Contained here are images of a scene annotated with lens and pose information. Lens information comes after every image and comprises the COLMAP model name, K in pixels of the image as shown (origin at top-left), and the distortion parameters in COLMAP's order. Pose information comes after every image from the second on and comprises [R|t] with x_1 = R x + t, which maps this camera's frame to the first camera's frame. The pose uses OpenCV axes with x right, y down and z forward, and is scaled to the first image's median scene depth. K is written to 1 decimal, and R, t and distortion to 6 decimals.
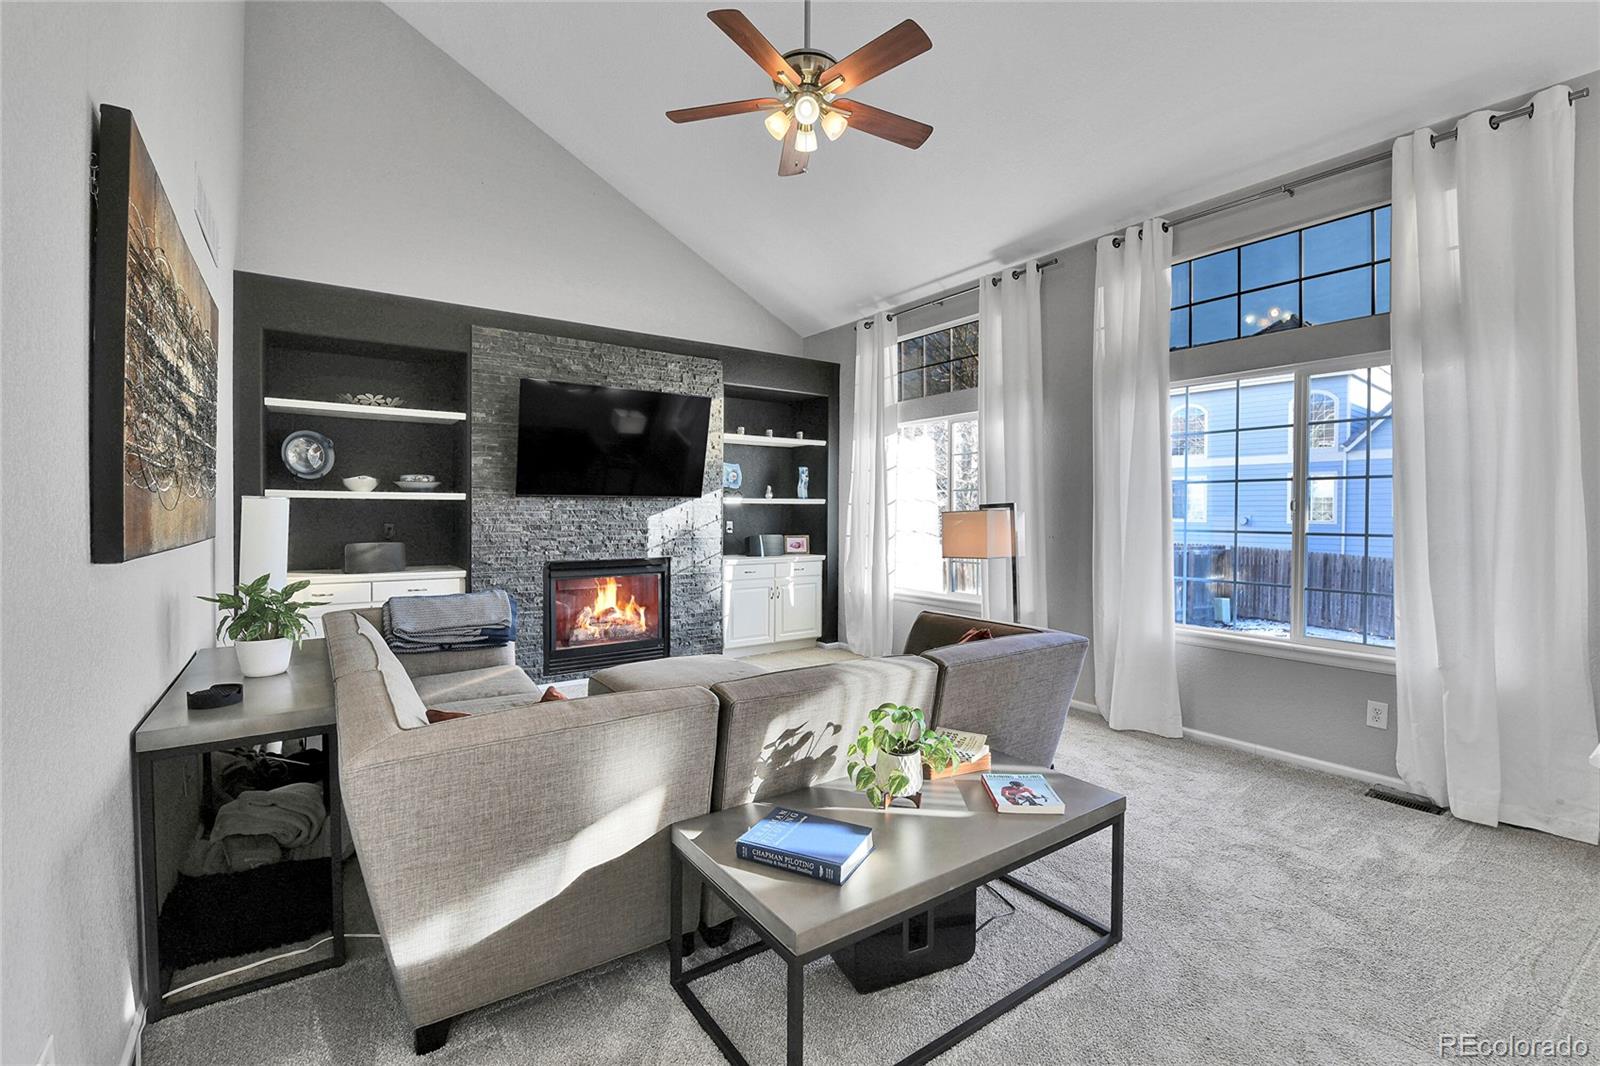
lens RADIAL K [[696.7, 0, 801.2], [0, 696.7, 521.9], [0, 0, 1]] dist [-0.000661, -0.009116]
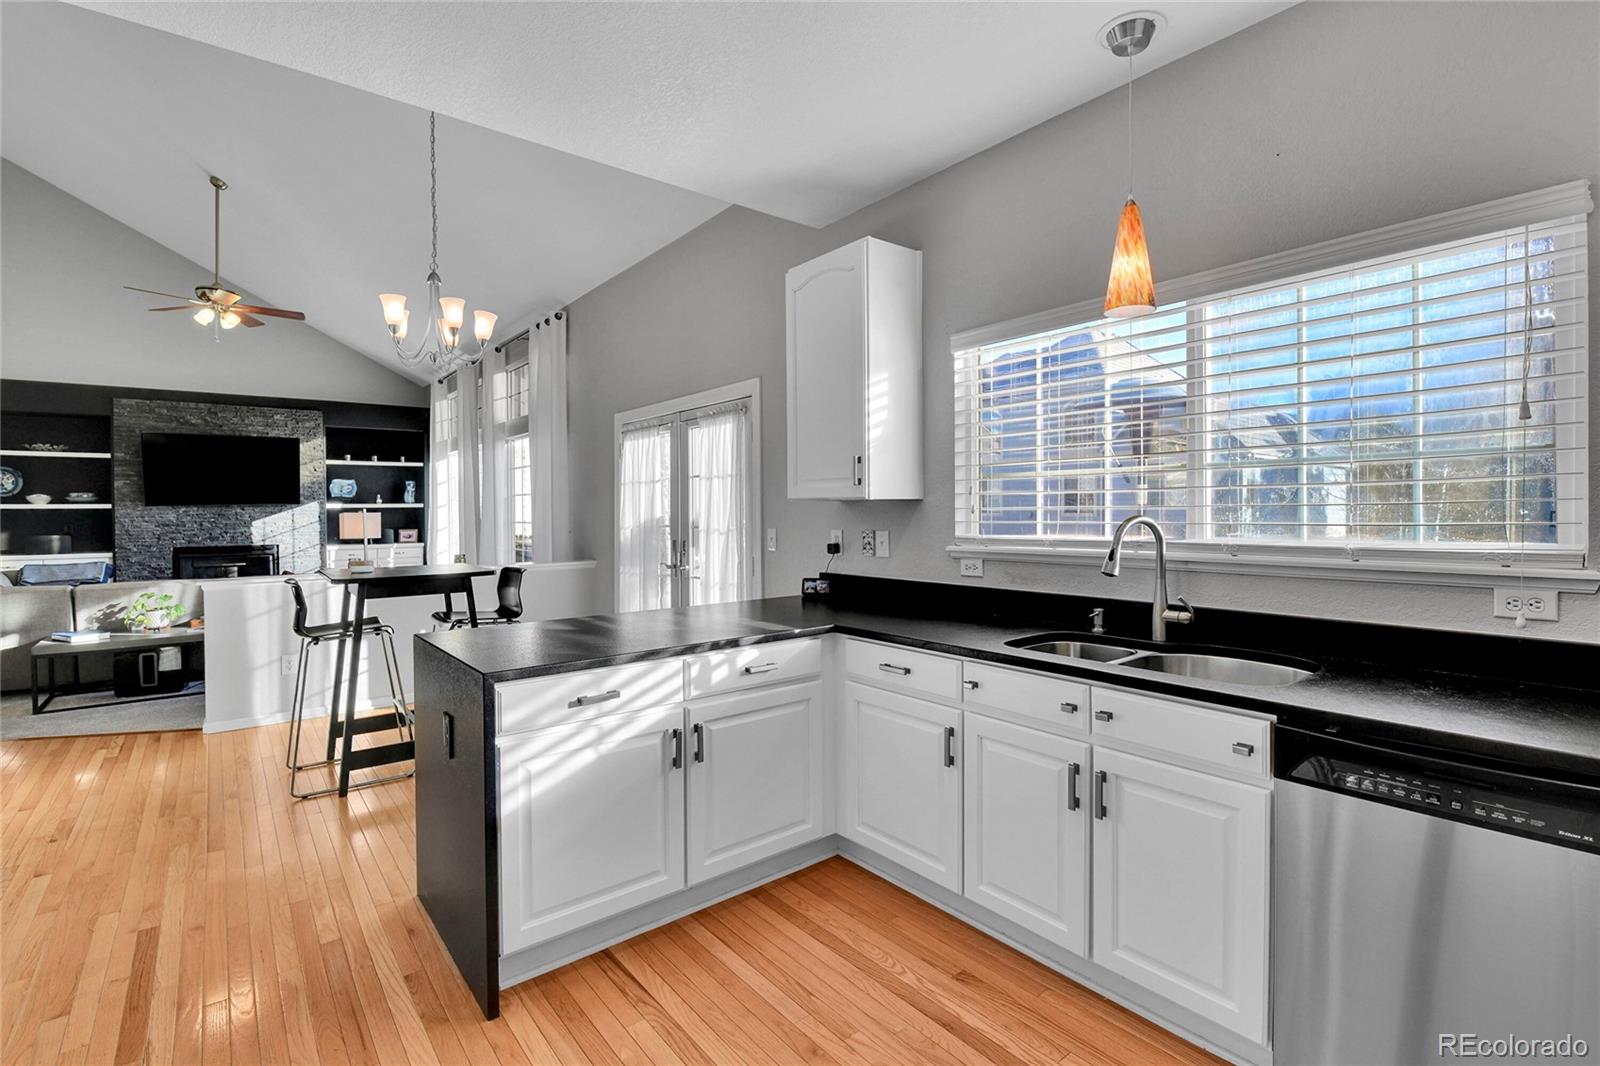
lens RADIAL K [[732.2, 0, 799.4], [0, 732.2, 521.9], [0, 0, 1]] dist [0.000870, -0.009999]
pose [[0.998250, -0.010940, 0.058110, 0.905468], [0.010697, 0.999933, 0.004494, 0.007920], [-0.058155, -0.003865, 0.998300, -0.682182]]
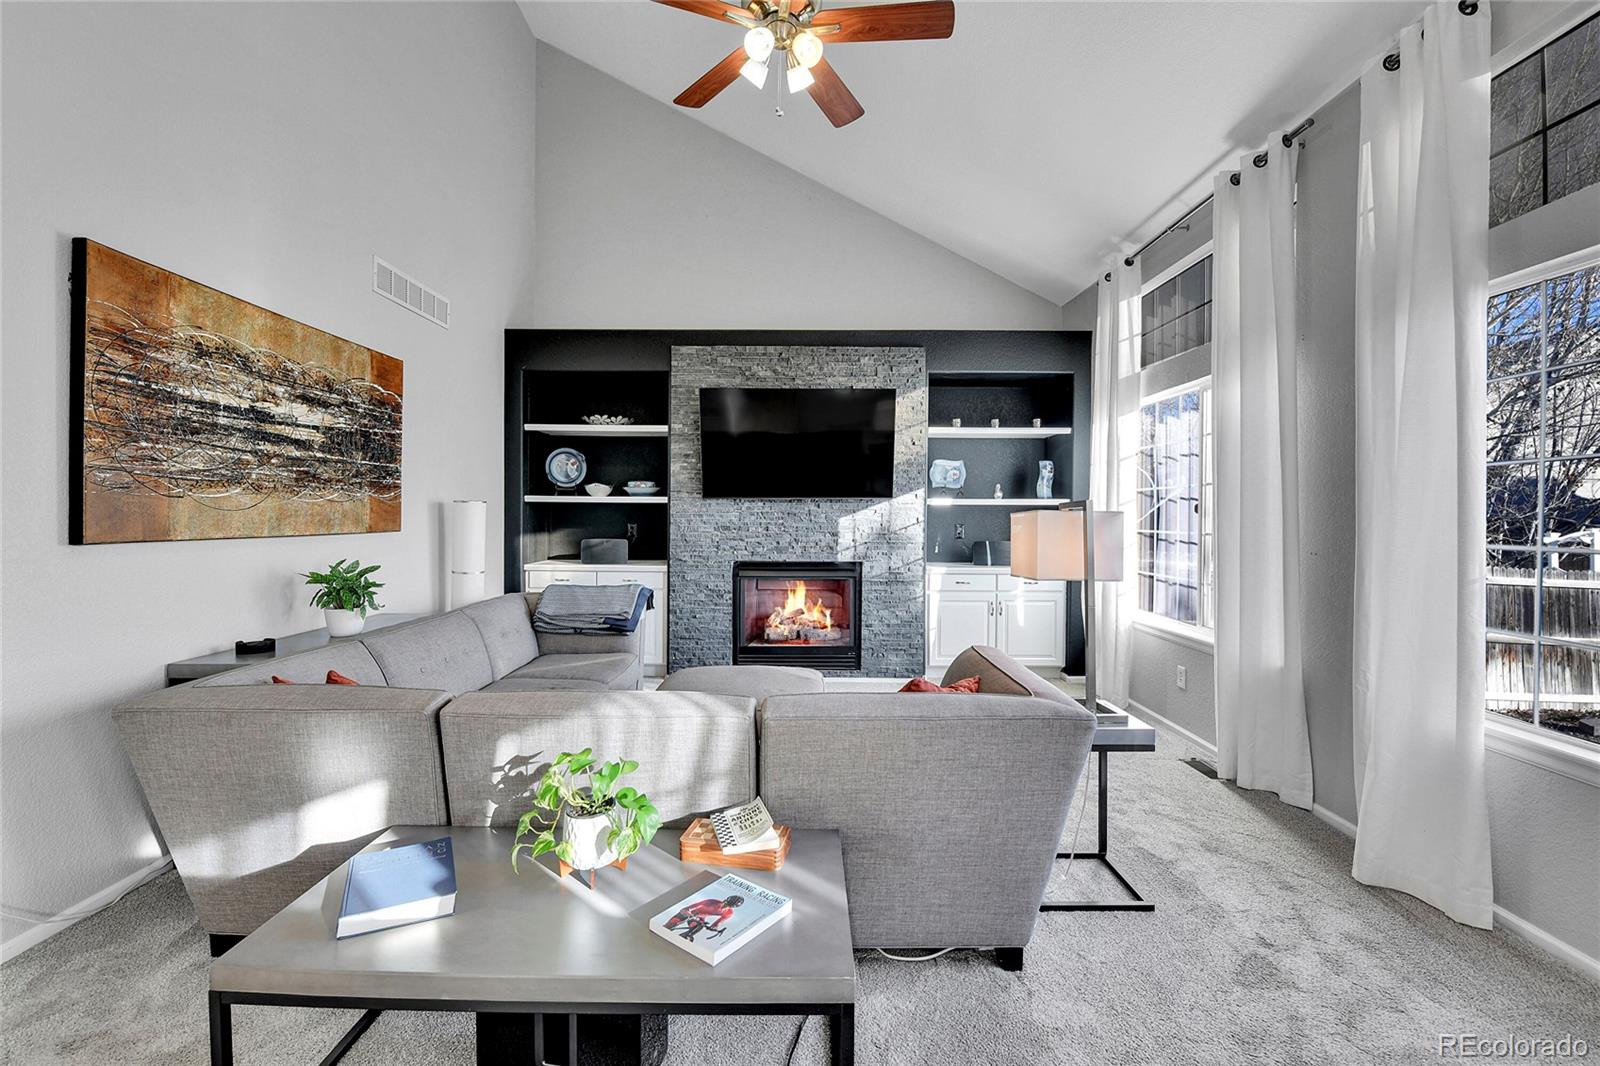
lens RADIAL K [[696.7, 0, 801.2], [0, 696.7, 521.9], [0, 0, 1]] dist [-0.000661, -0.009116]
pose [[0.817136, 0.008024, -0.576389, 0.314190], [-0.010821, 0.999940, -0.001420, -0.001407], [0.576343, 0.007398, 0.817174, 0.191026]]
